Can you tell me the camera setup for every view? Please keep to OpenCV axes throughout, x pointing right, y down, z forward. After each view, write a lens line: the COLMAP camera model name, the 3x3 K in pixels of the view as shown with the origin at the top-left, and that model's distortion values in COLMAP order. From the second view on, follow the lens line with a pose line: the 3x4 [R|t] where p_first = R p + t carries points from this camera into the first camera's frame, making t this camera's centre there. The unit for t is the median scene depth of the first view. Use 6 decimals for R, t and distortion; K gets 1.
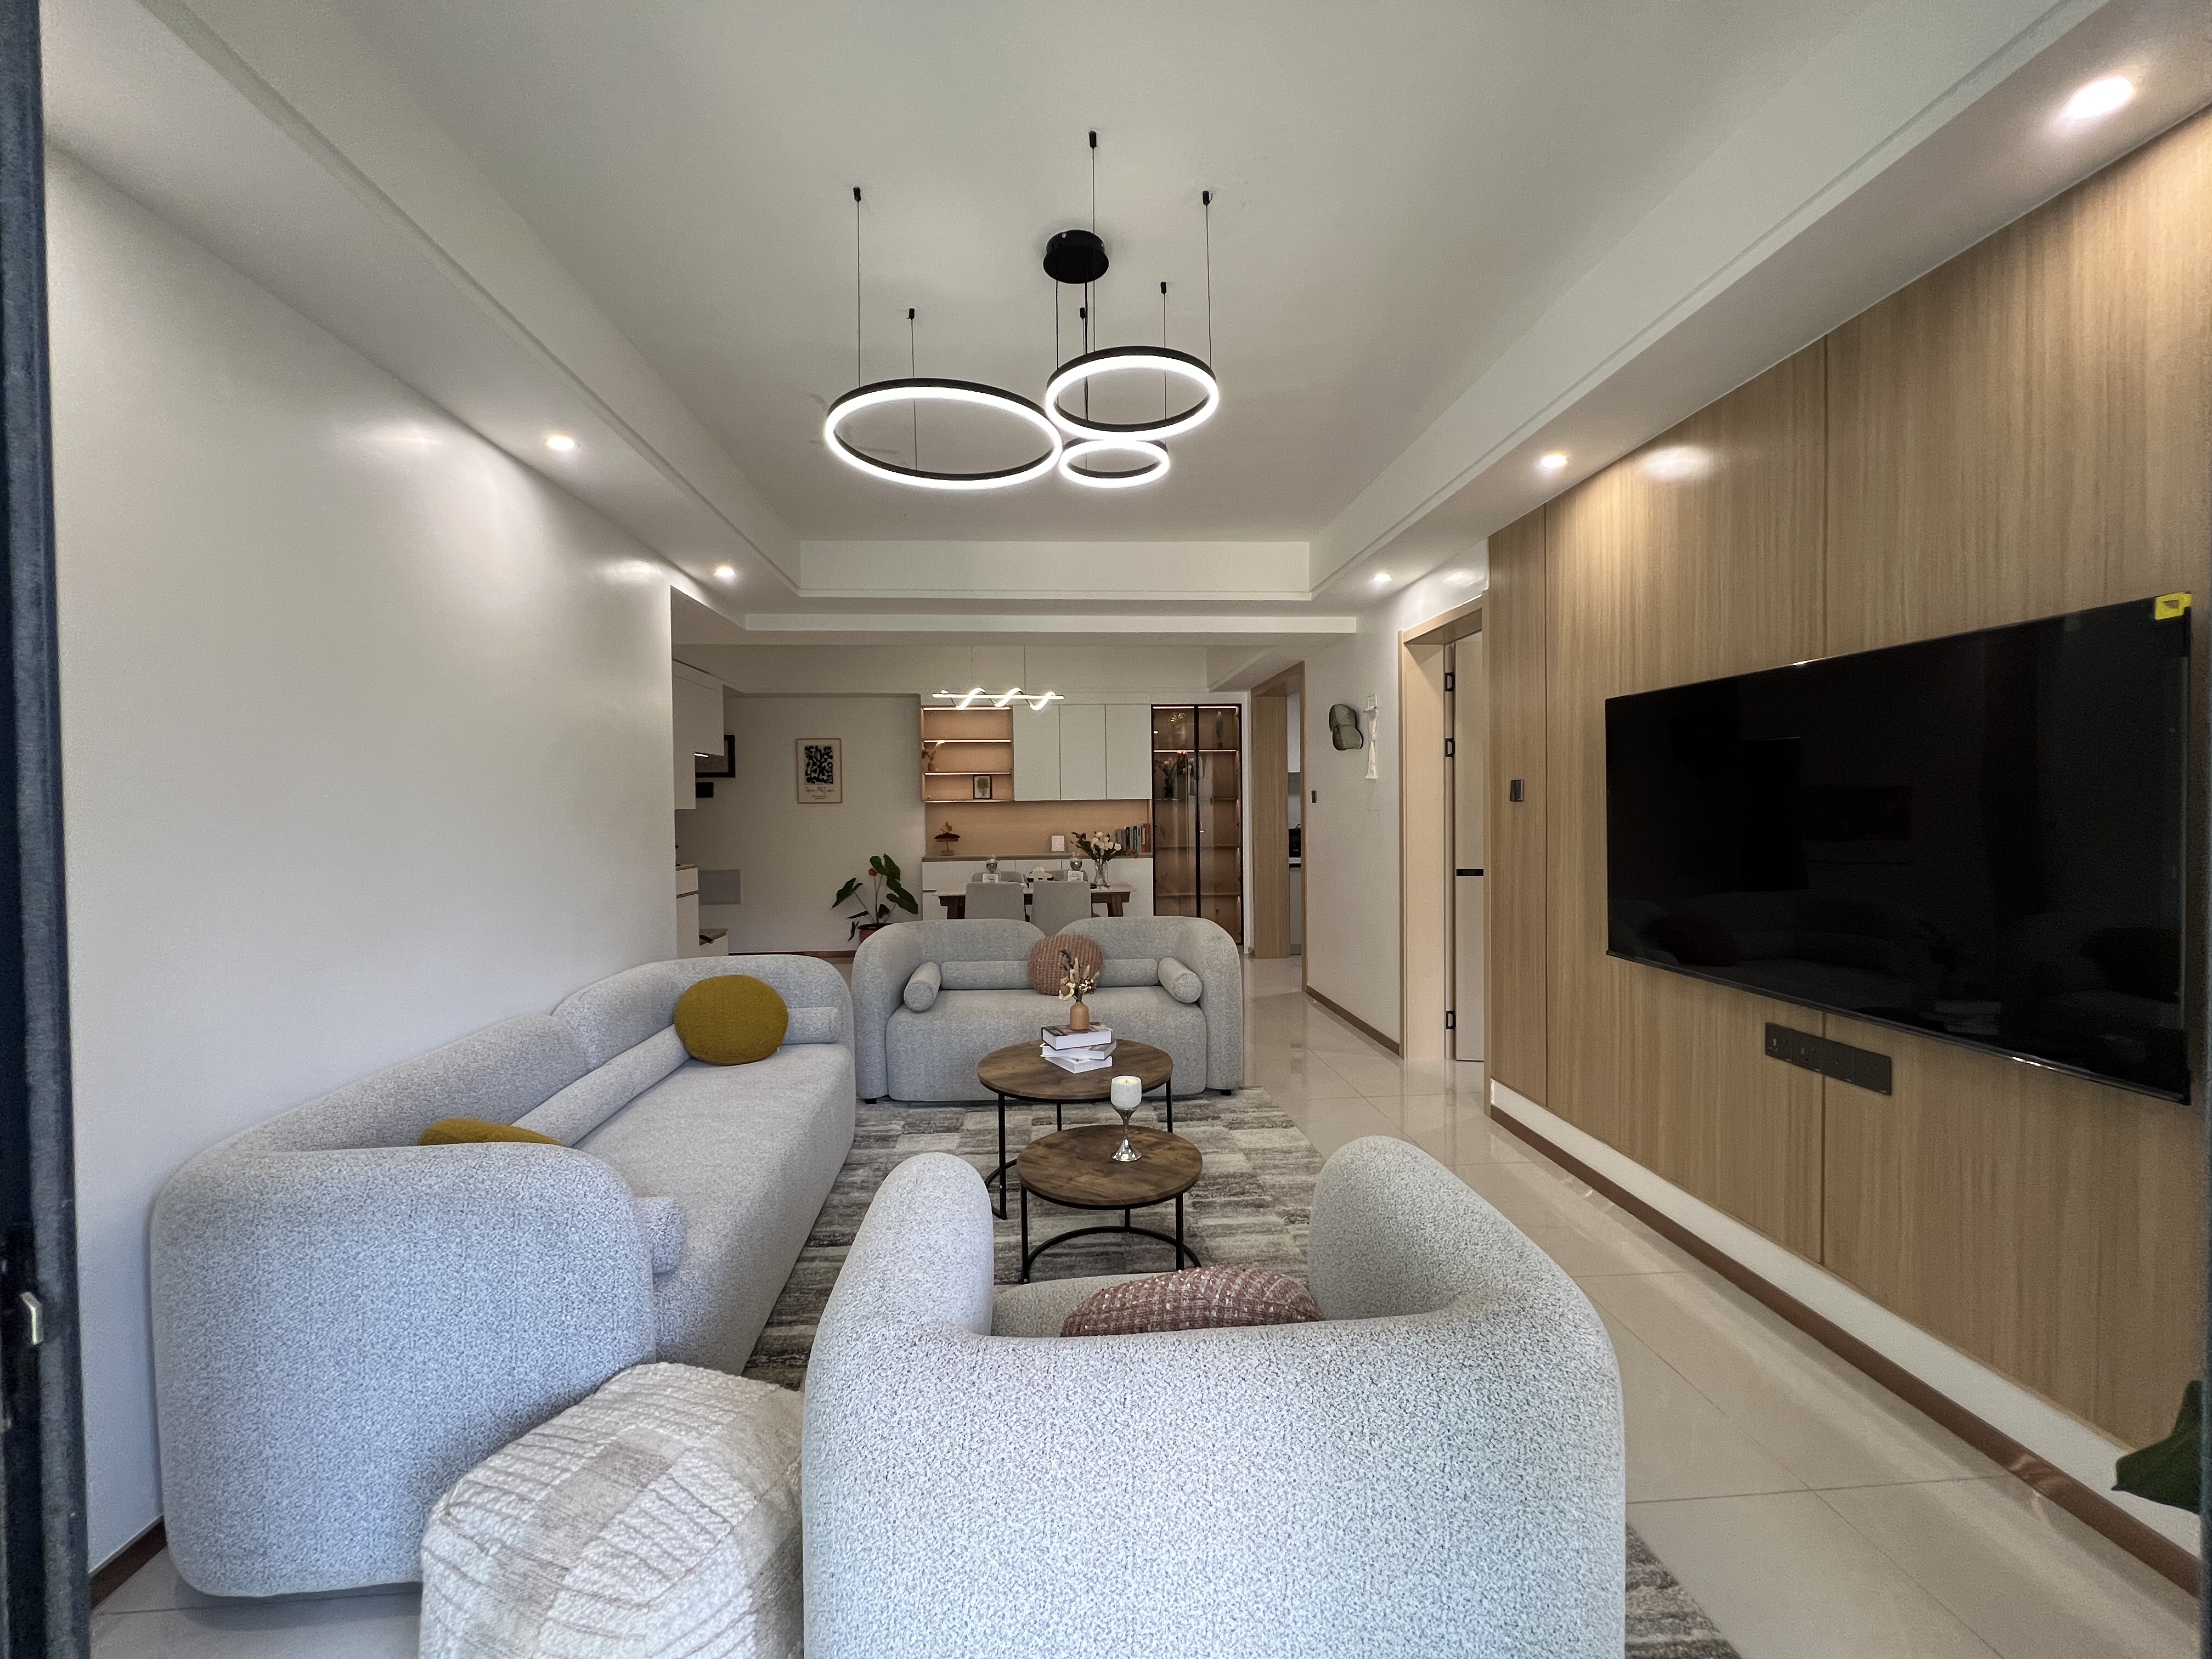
lens RADIAL K [[883.7, 0, 1096.8], [0, 883.7, 826.9], [0, 0, 1]] dist [-0.002111, 0.000175]
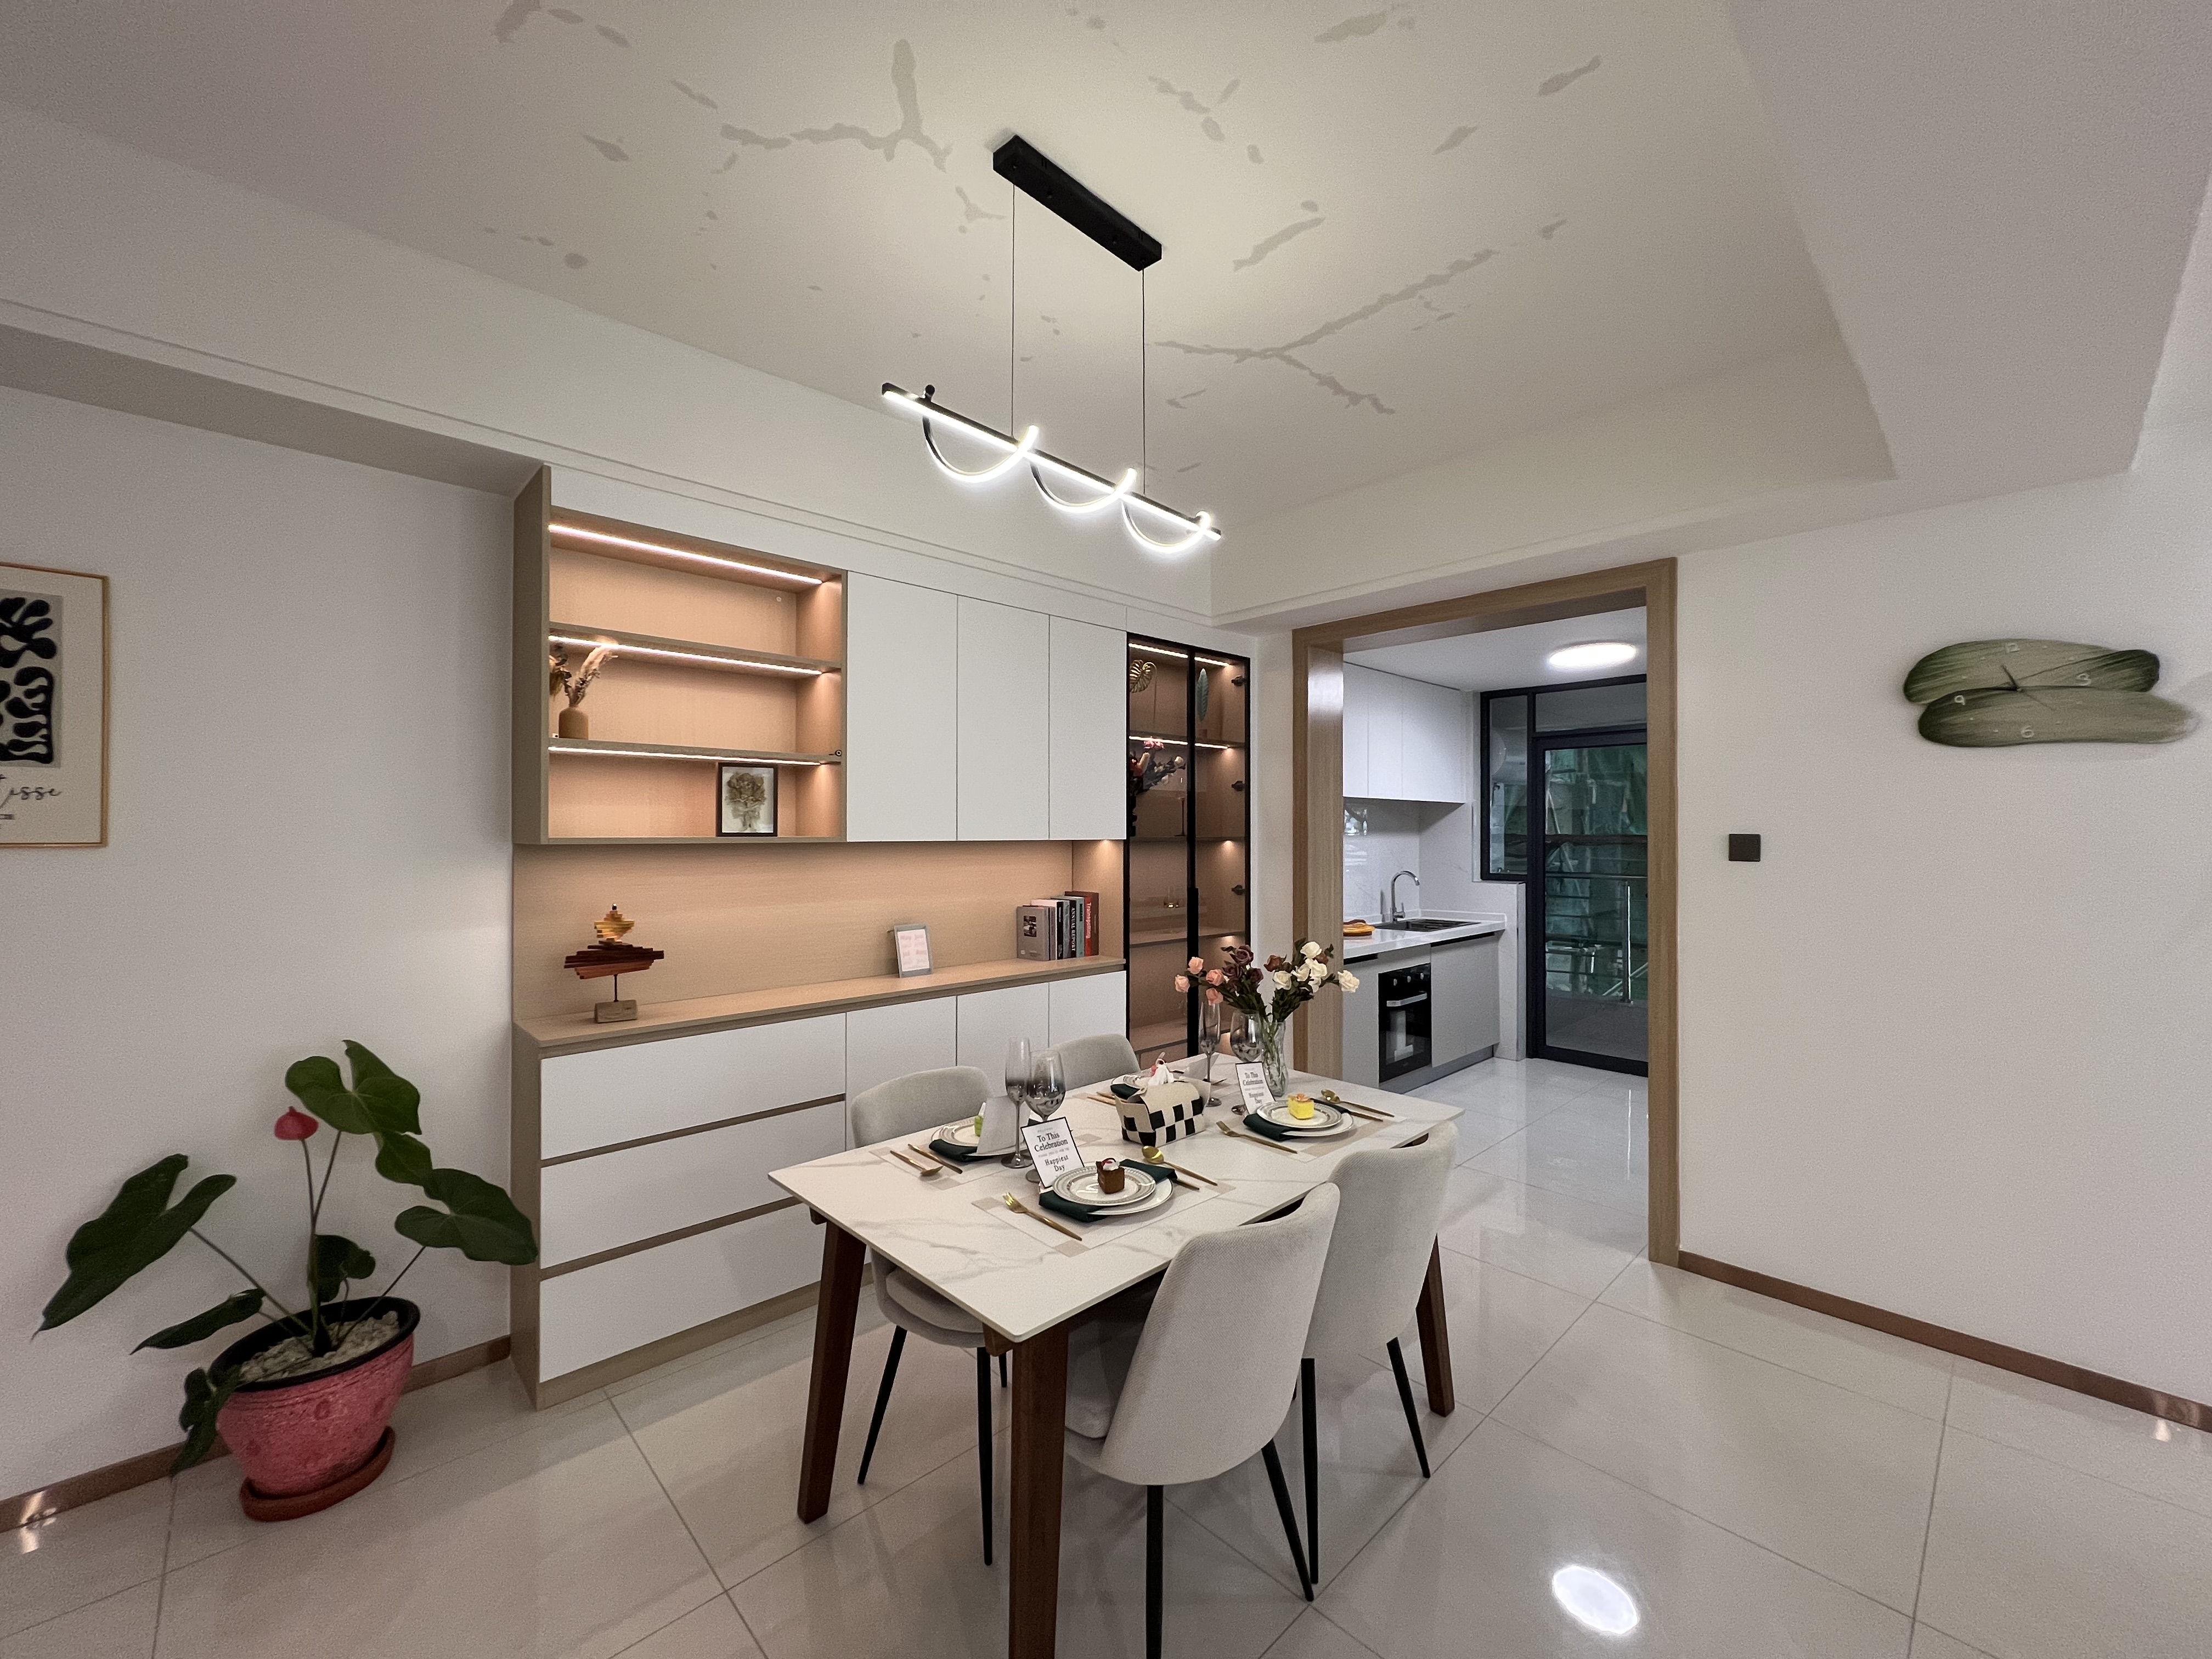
lens RADIAL K [[892.6, 0, 1101.6], [0, 892.6, 829.4], [0, 0, 1]] dist [-0.004154, -0.000271]
pose [[0.773543, 0.016157, 0.633538, -0.238392], [0.003690, 0.999543, -0.029996, -0.023689], [-0.633733, 0.025541, 0.773130, 0.660932]]
